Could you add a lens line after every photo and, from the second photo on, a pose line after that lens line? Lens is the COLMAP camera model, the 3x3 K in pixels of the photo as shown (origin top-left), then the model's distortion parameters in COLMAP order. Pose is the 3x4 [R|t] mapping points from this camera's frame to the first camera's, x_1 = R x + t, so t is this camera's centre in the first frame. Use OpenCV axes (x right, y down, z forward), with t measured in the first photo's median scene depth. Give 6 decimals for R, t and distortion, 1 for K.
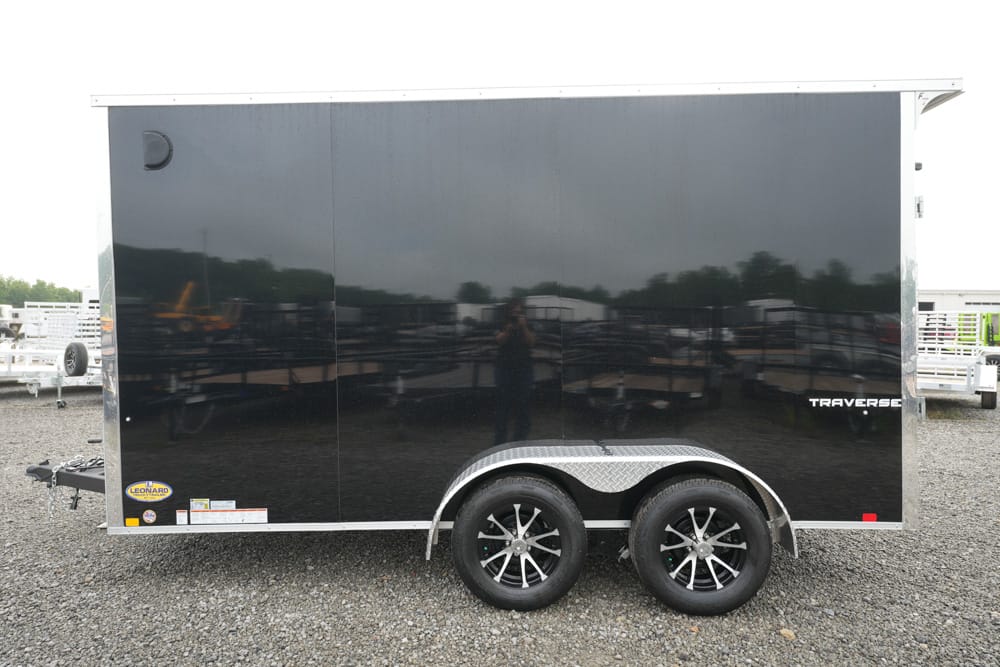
lens RADIAL K [[492.2, 0, 499.5], [0, 492.2, 335.8], [0, 0, 1]] dist [-0.007077, 0.000187]
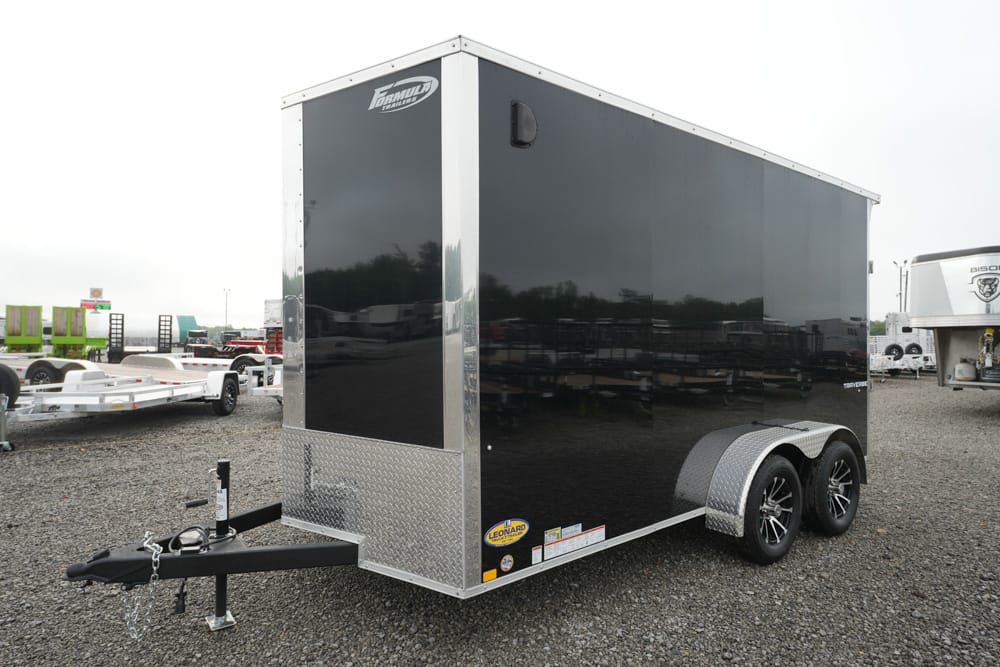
lens RADIAL K [[492.2, 0, 499.5], [0, 492.2, 335.8], [0, 0, 1]] dist [-0.007077, 0.000187]
pose [[0.839640, 0.006494, 0.543104, -1.174691], [0.004322, 0.999817, -0.018637, 0.002193], [-0.543126, 0.017996, 0.839459, 0.306549]]
